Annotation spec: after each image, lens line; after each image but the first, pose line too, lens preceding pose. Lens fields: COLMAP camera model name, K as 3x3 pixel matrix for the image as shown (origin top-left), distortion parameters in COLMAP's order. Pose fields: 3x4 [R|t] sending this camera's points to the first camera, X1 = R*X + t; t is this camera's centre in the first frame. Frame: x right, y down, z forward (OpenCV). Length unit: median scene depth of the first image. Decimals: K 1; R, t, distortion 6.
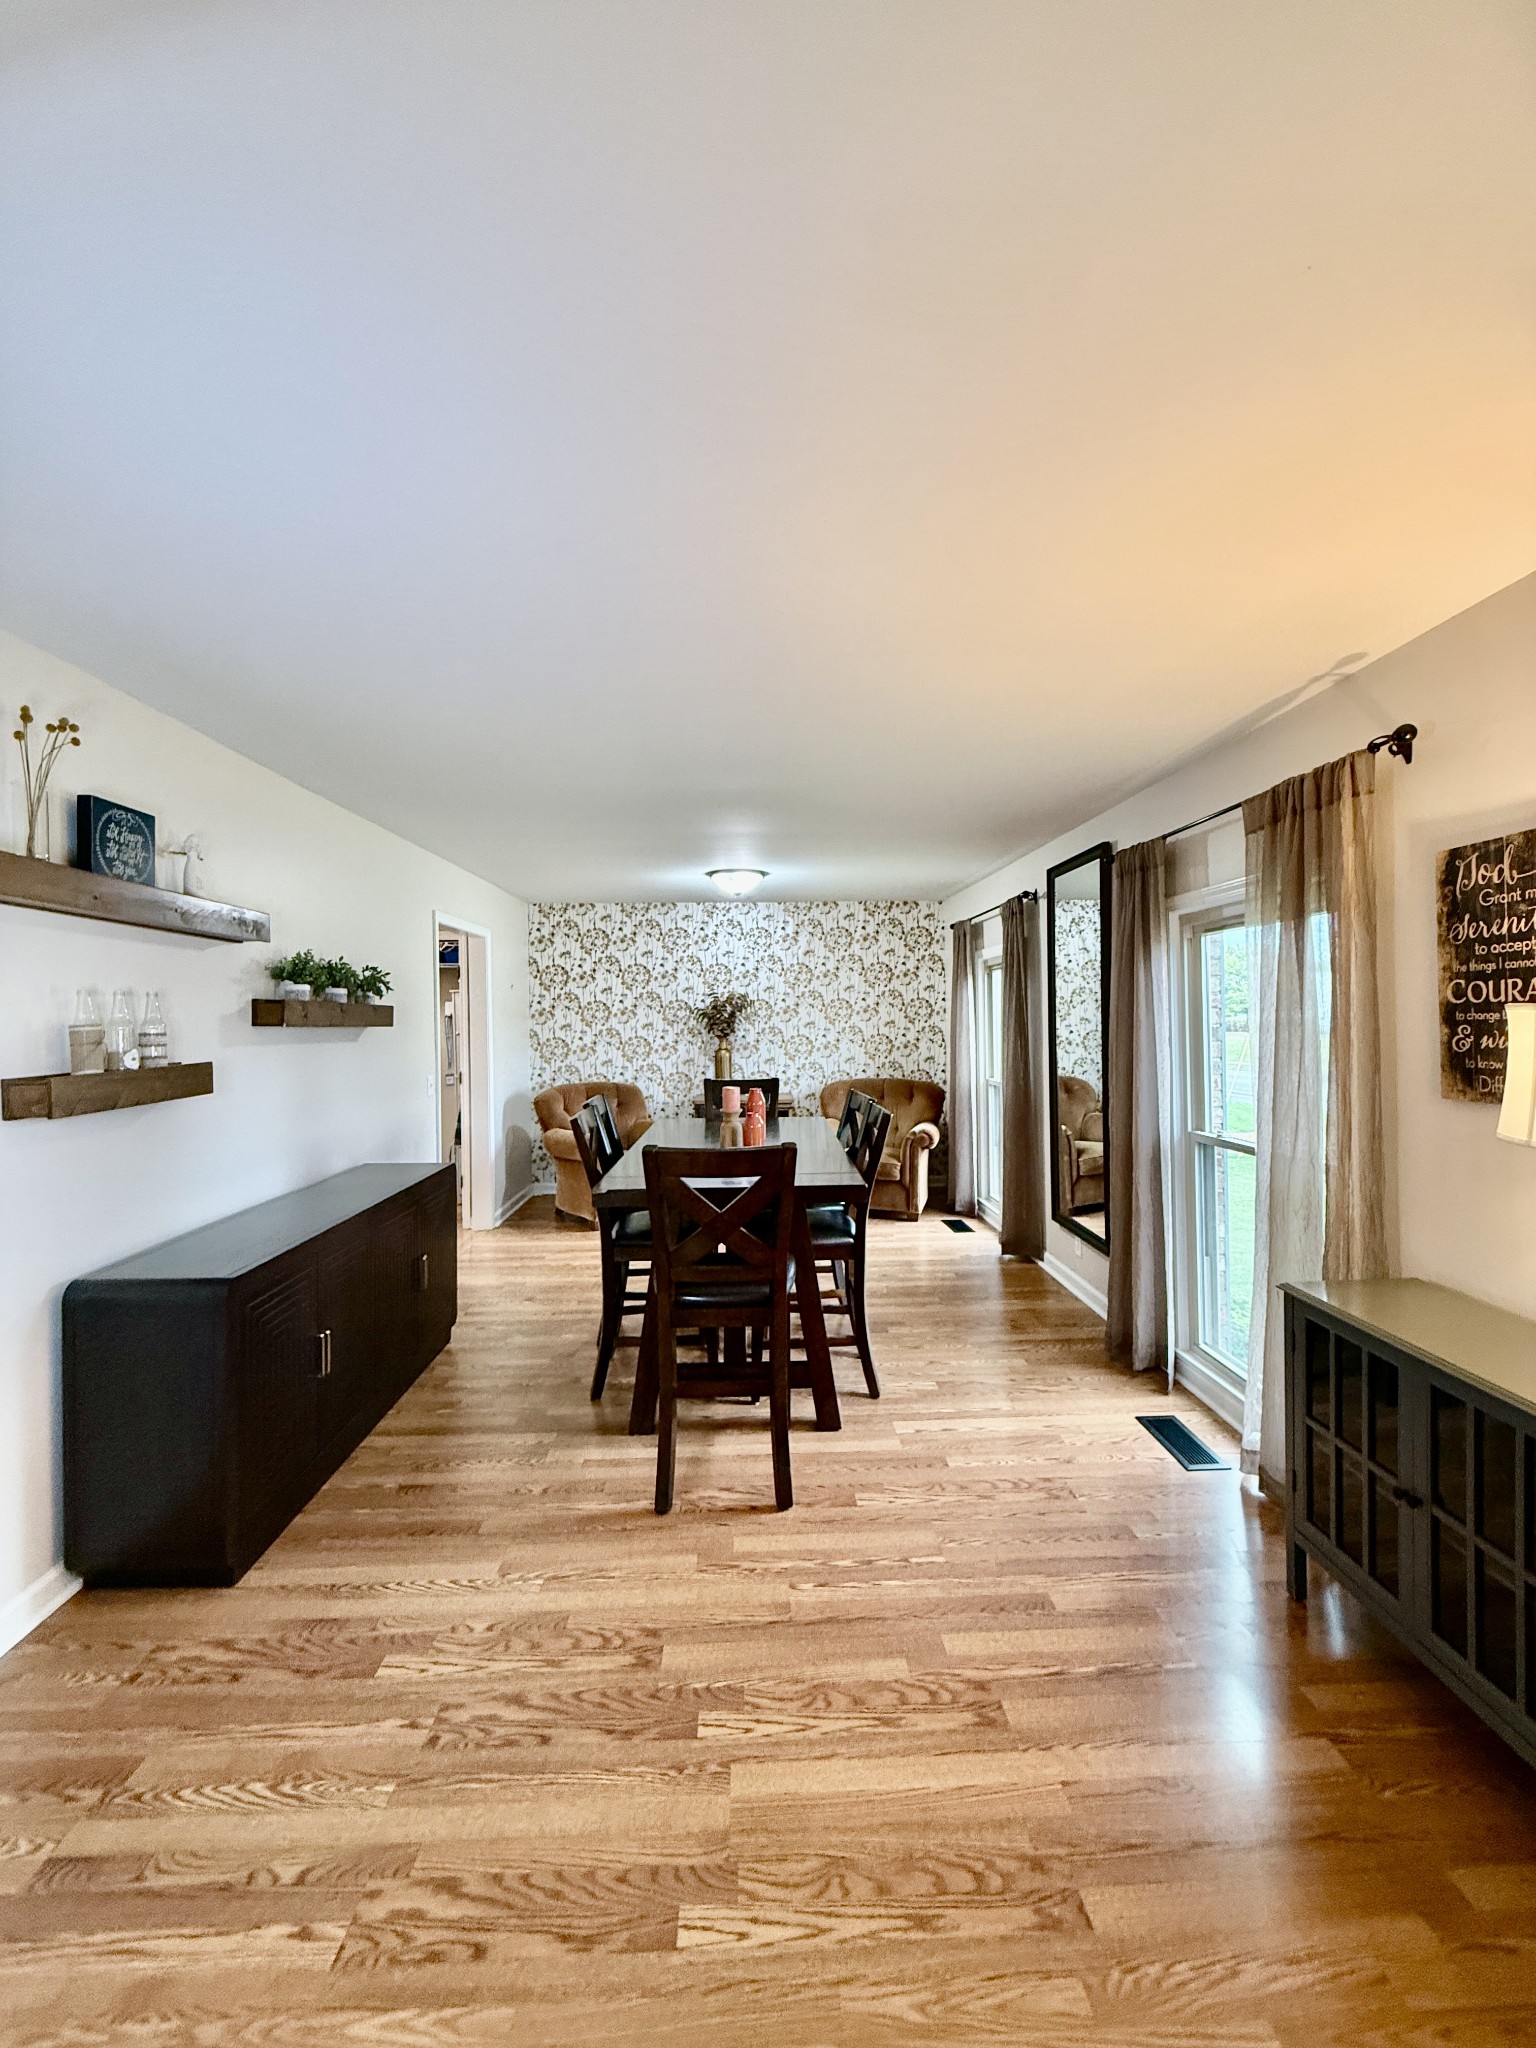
lens RADIAL K [[814.3, 0, 763.2], [0, 814.3, 1021.9], [0, 0, 1]] dist [0.000691, 0.001606]
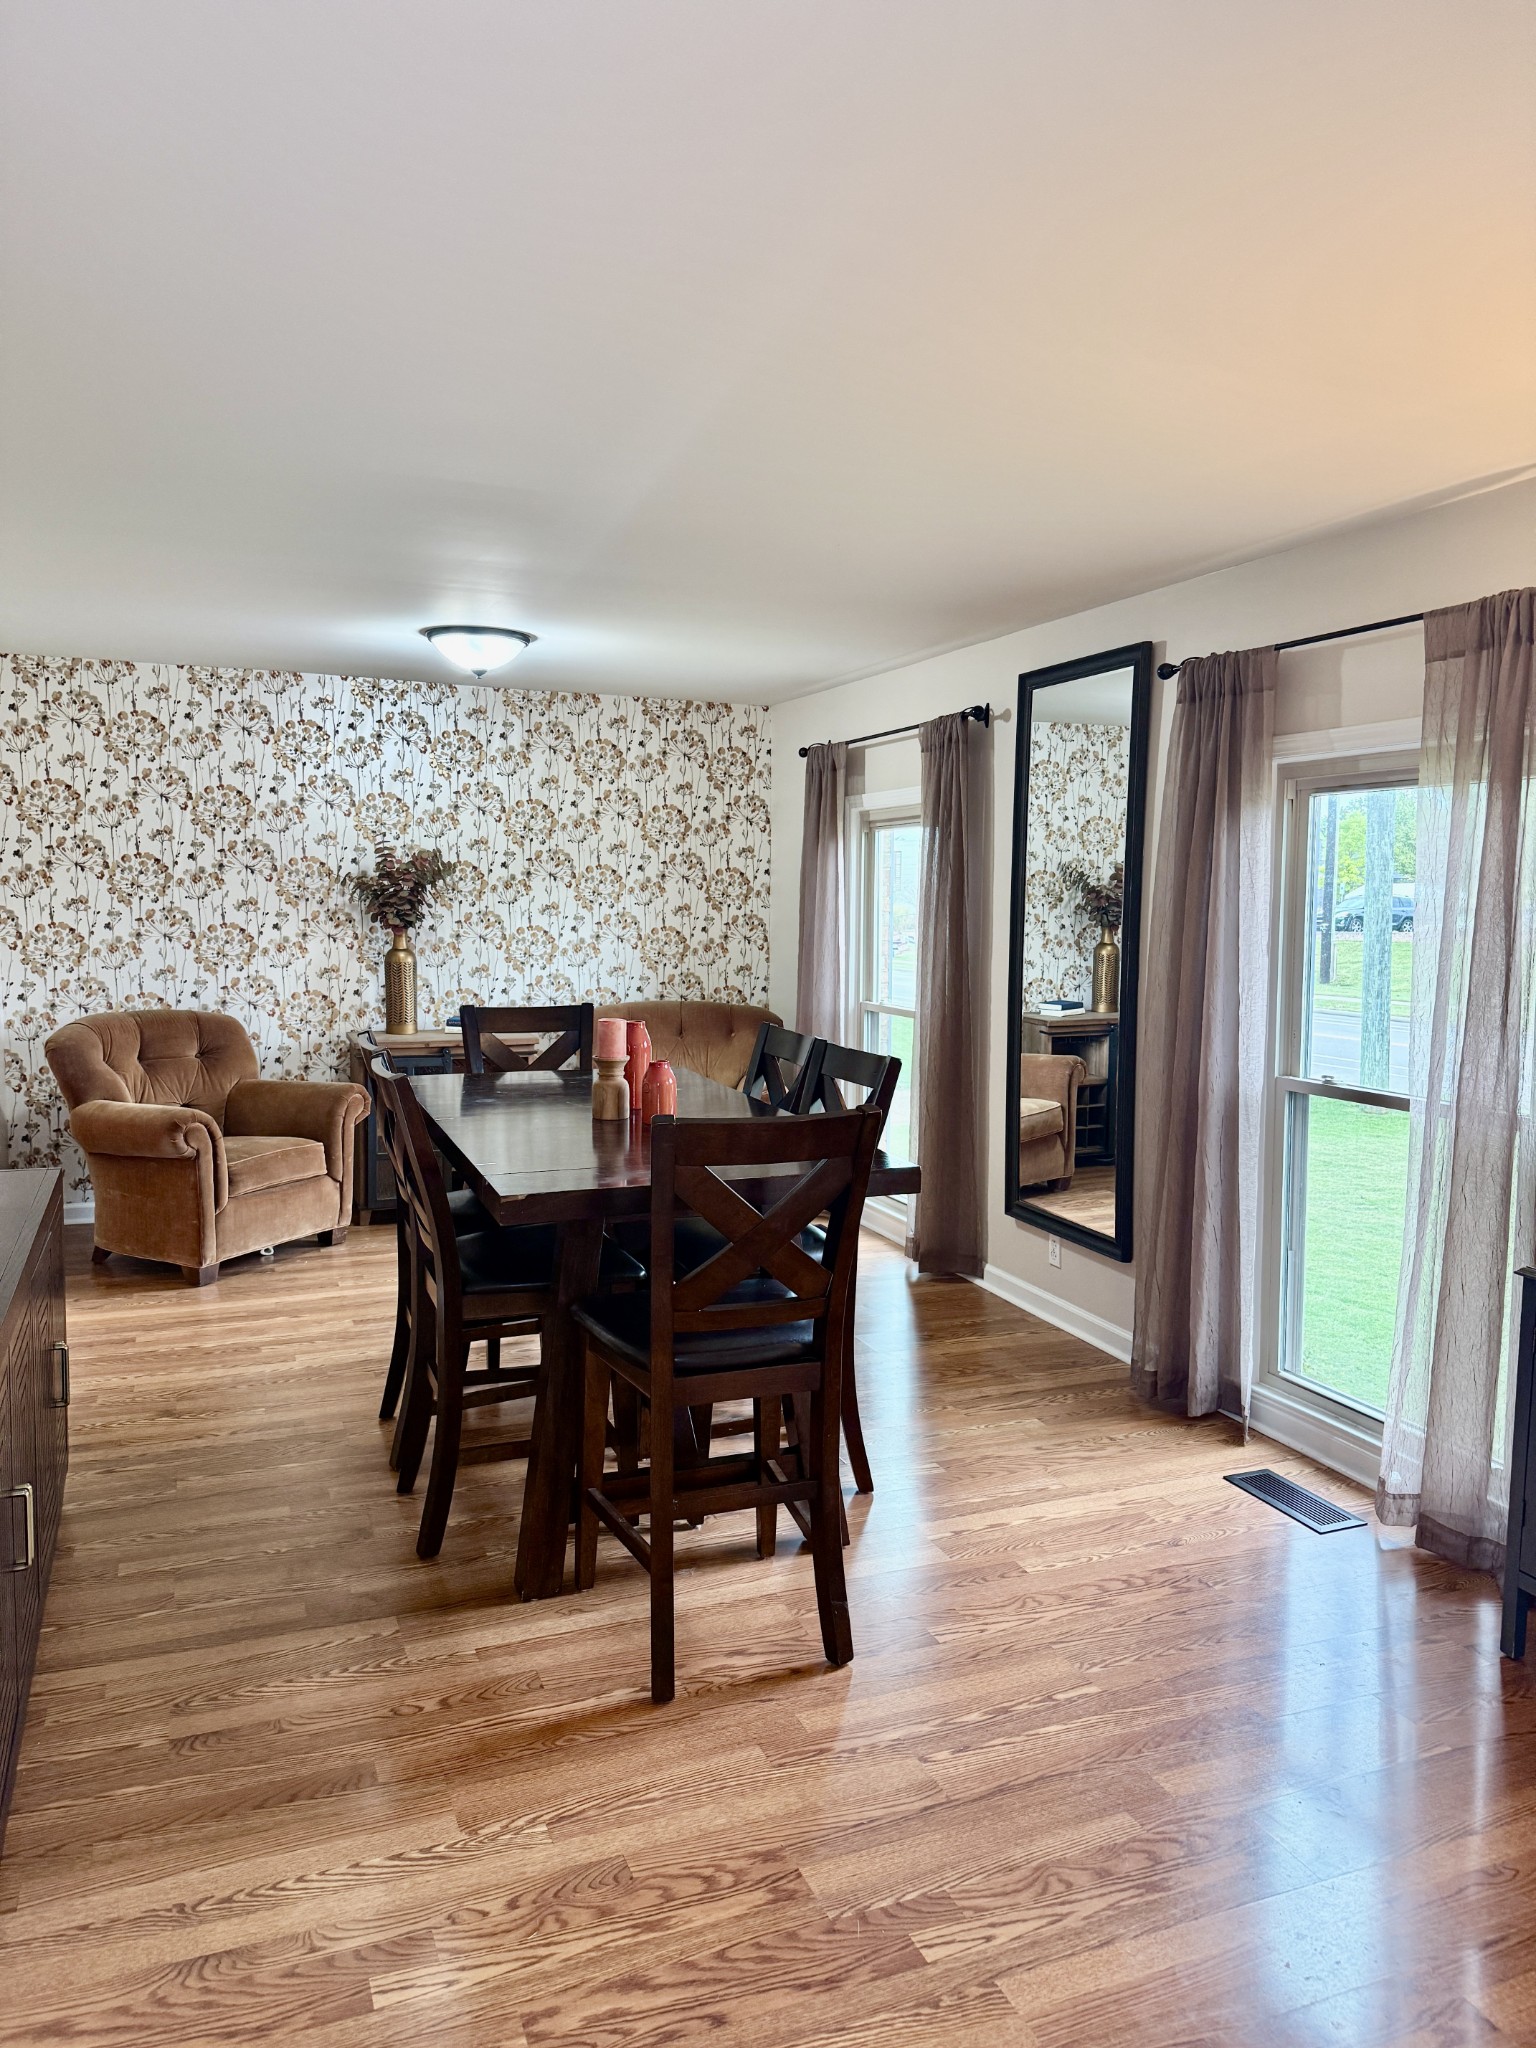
lens RADIAL K [[1450.6, 0, 766.9], [0, 1450.6, 1009.6], [0, 0, 1]] dist [0.029309, -0.036613]
pose [[0.938567, -0.002574, 0.345087, -0.329431], [-0.022275, 0.997435, 0.068024, 0.002012], [-0.344376, -0.071532, 0.936103, -0.019136]]
